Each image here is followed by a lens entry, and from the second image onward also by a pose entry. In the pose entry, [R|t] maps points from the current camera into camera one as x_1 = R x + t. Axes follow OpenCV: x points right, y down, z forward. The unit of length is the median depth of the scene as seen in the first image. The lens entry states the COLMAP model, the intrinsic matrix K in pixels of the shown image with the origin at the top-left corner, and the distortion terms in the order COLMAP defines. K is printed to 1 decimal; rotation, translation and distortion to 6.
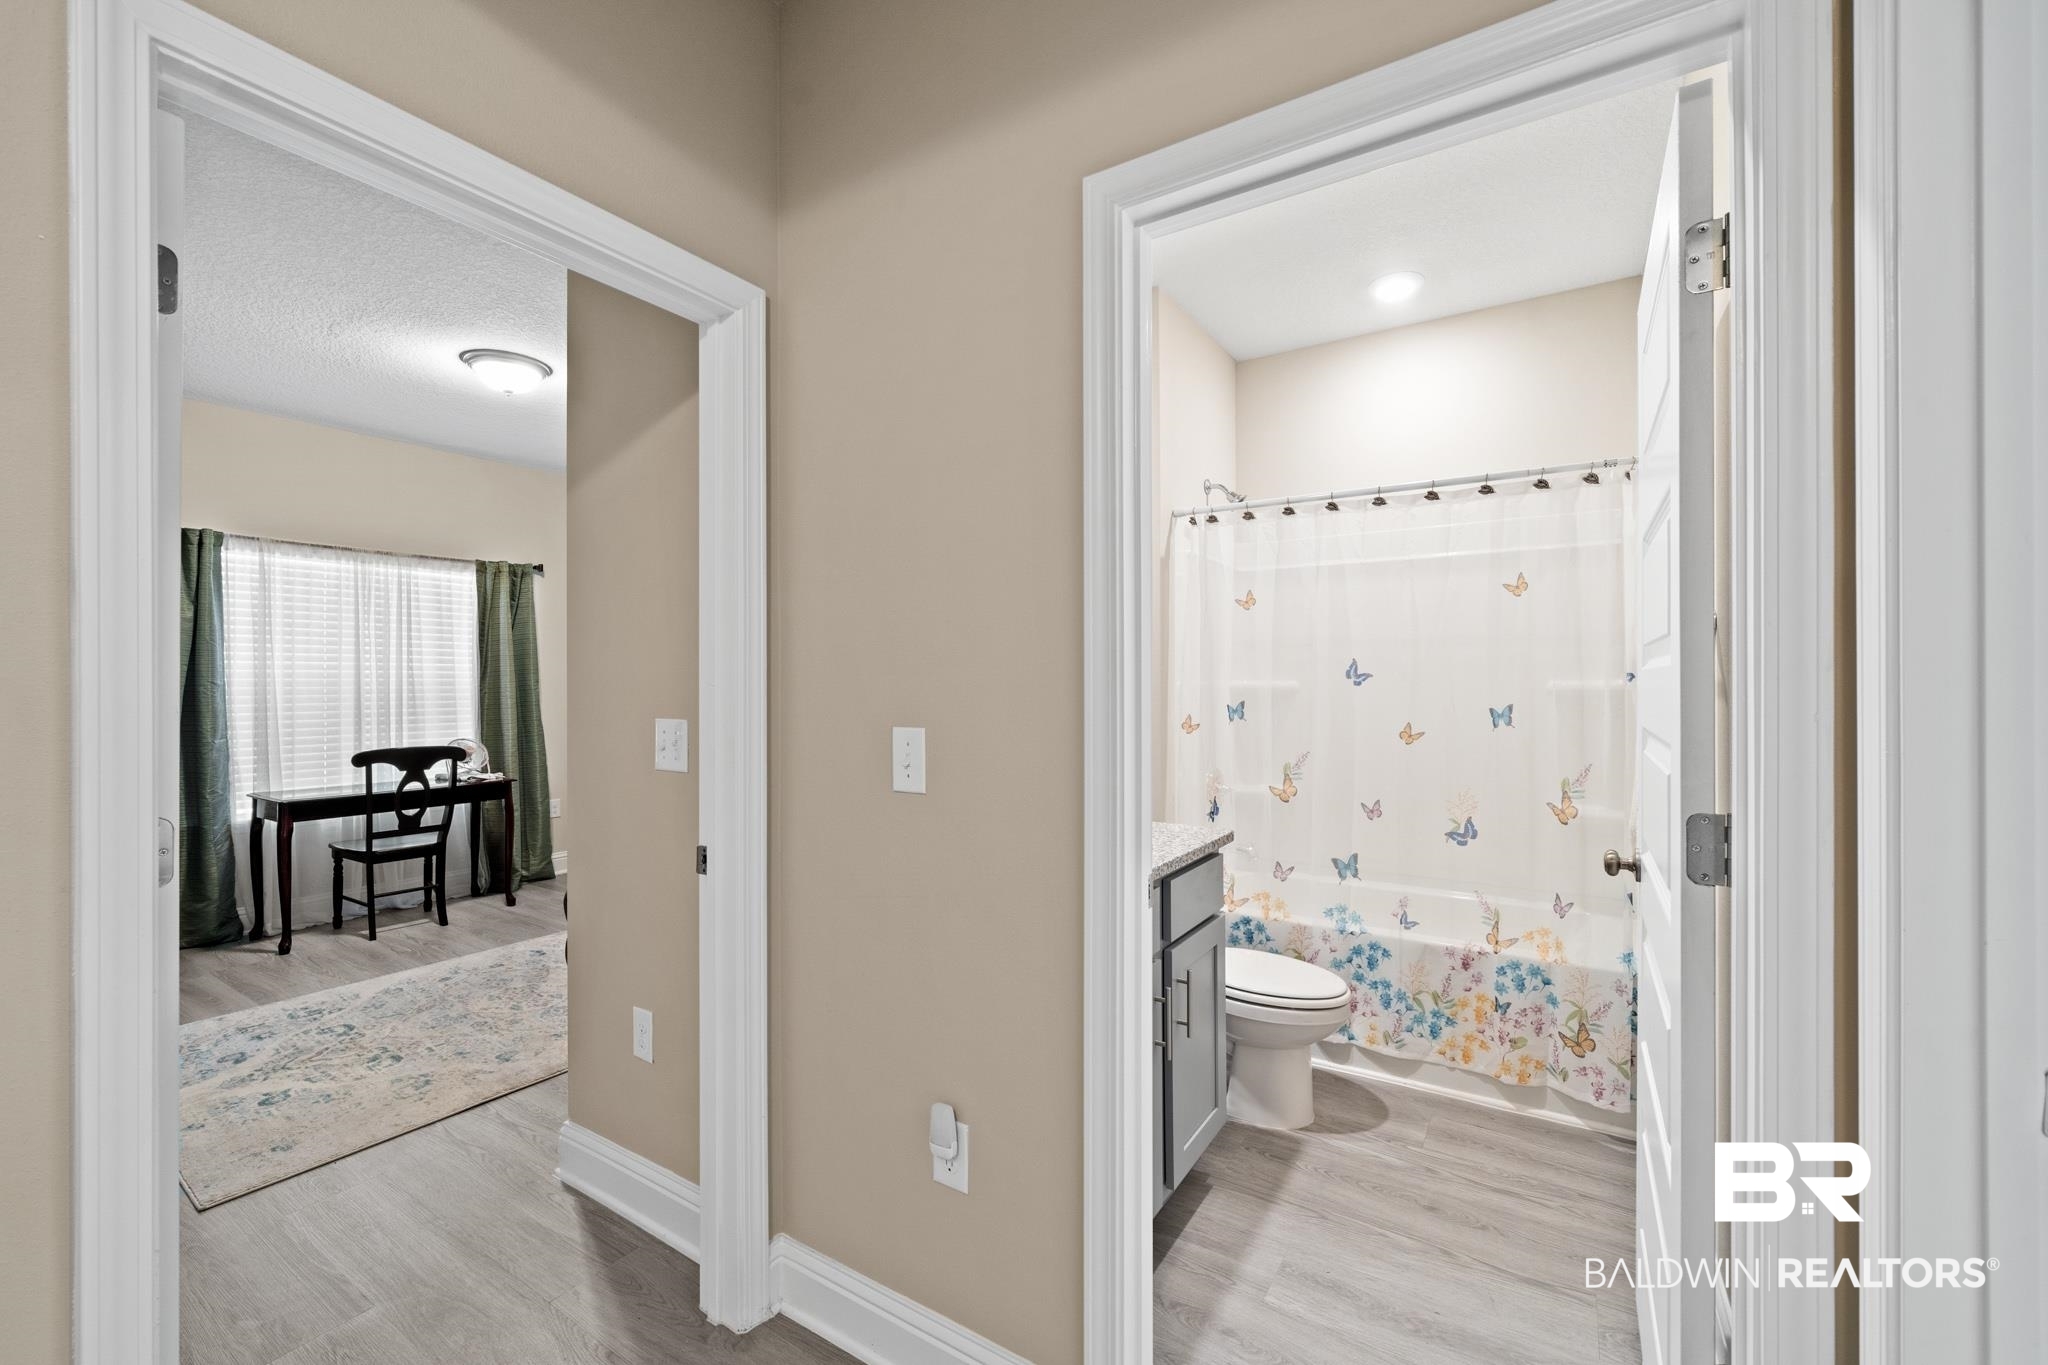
lens RADIAL K [[821.7, 0, 1024.0], [0, 821.7, 682.5], [0, 0, 1]] dist [-0.000446, 0.000165]
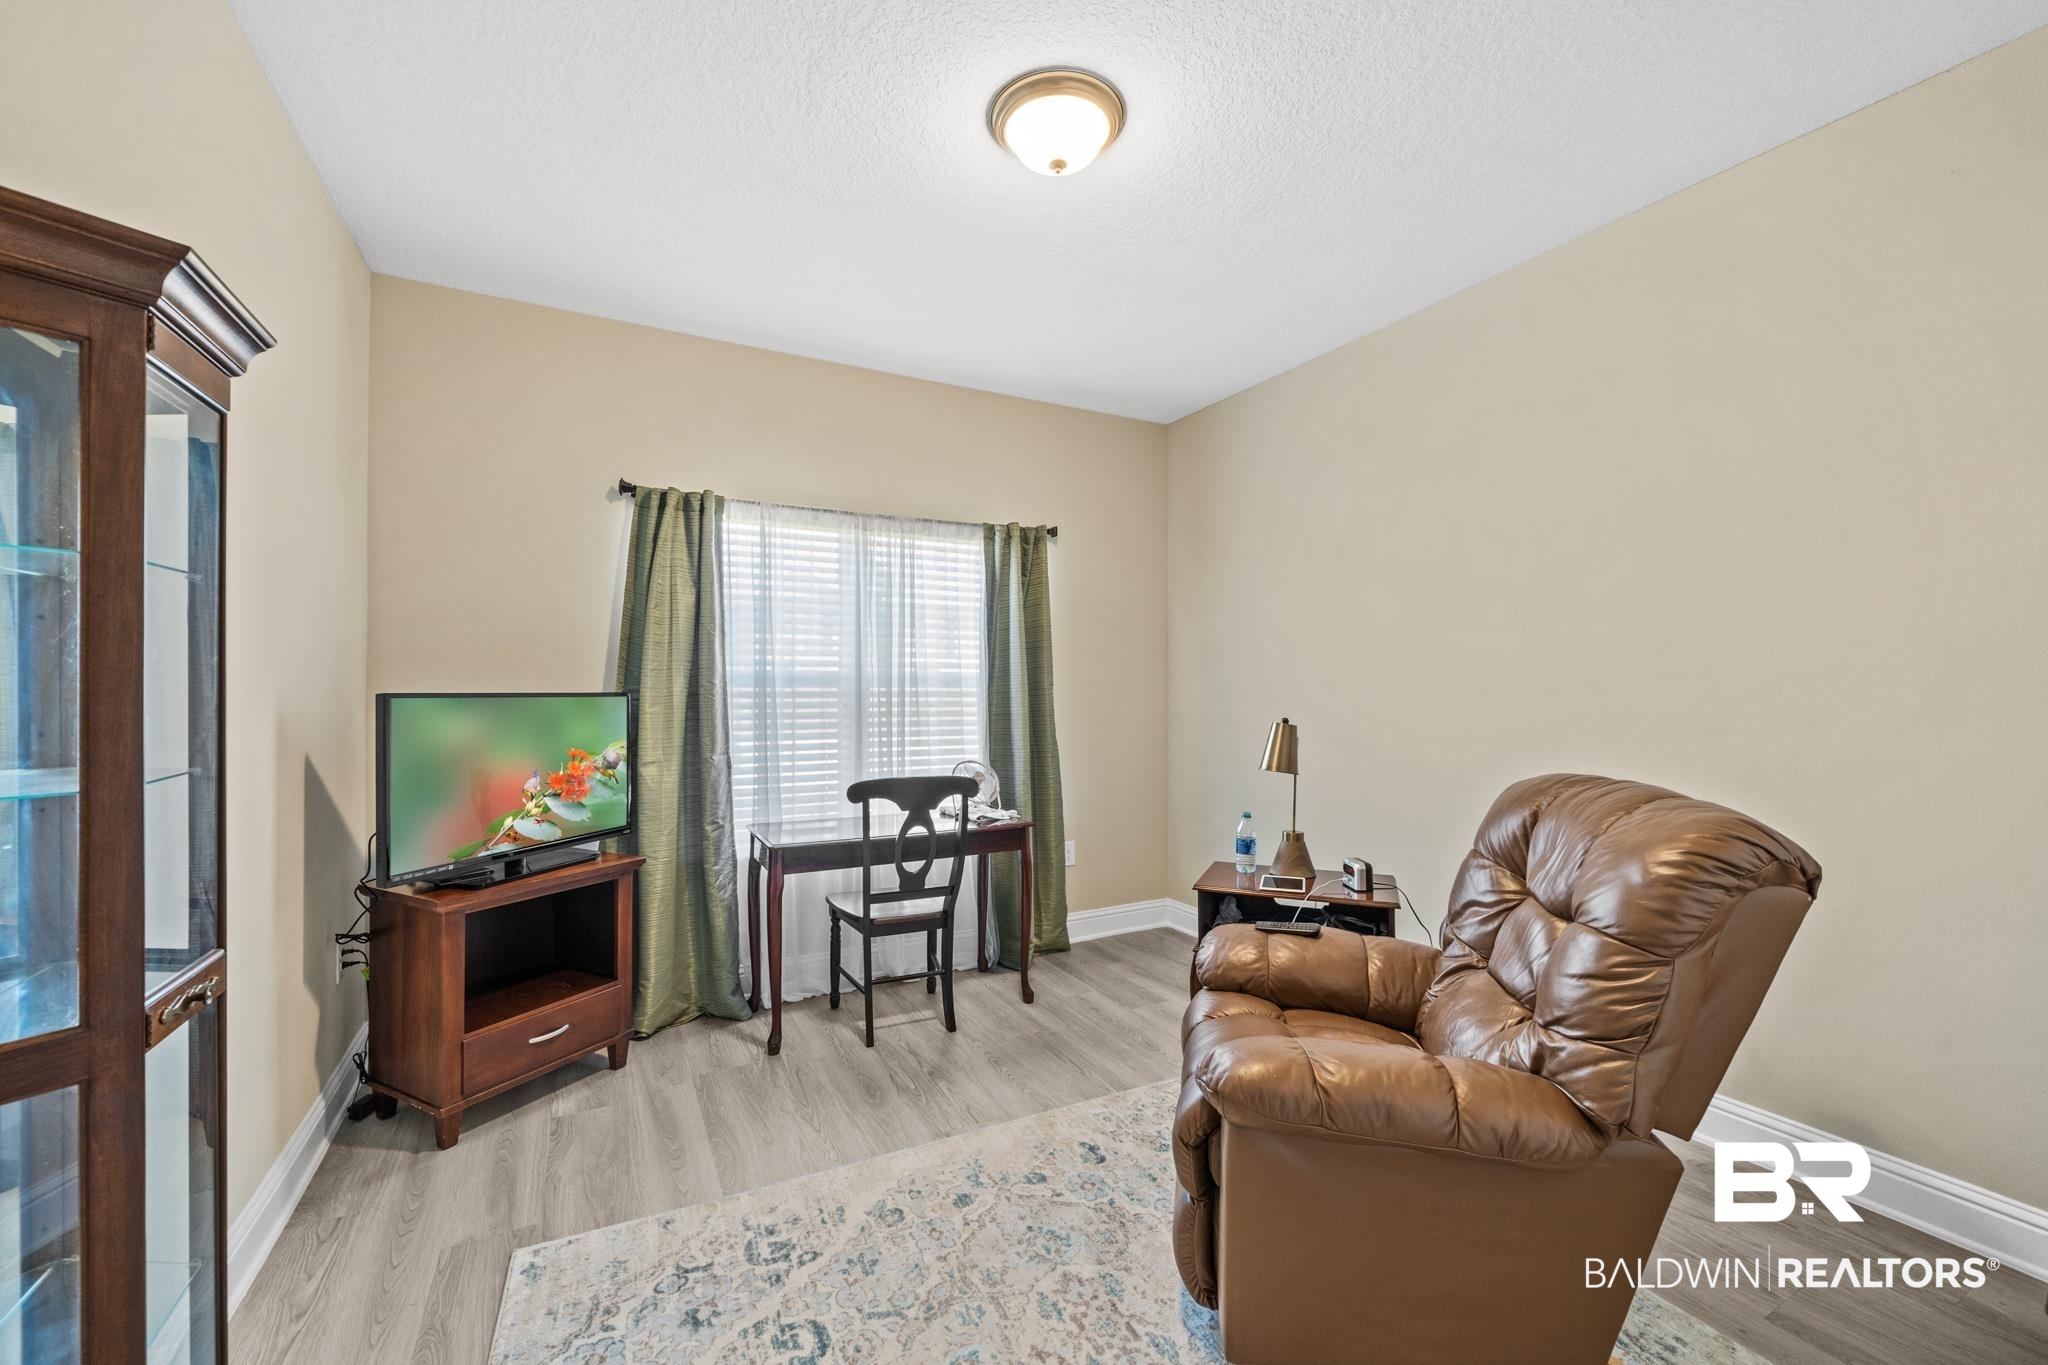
lens RADIAL K [[813.3, 0, 1022.6], [0, 813.3, 691.8], [0, 0, 1]] dist [-0.001457, 0.000174]
pose [[0.875346, 0.005965, -0.483460, -0.322217], [-0.004168, 0.999980, 0.004790, 0.003015], [0.483479, -0.002177, 0.875353, 0.426638]]
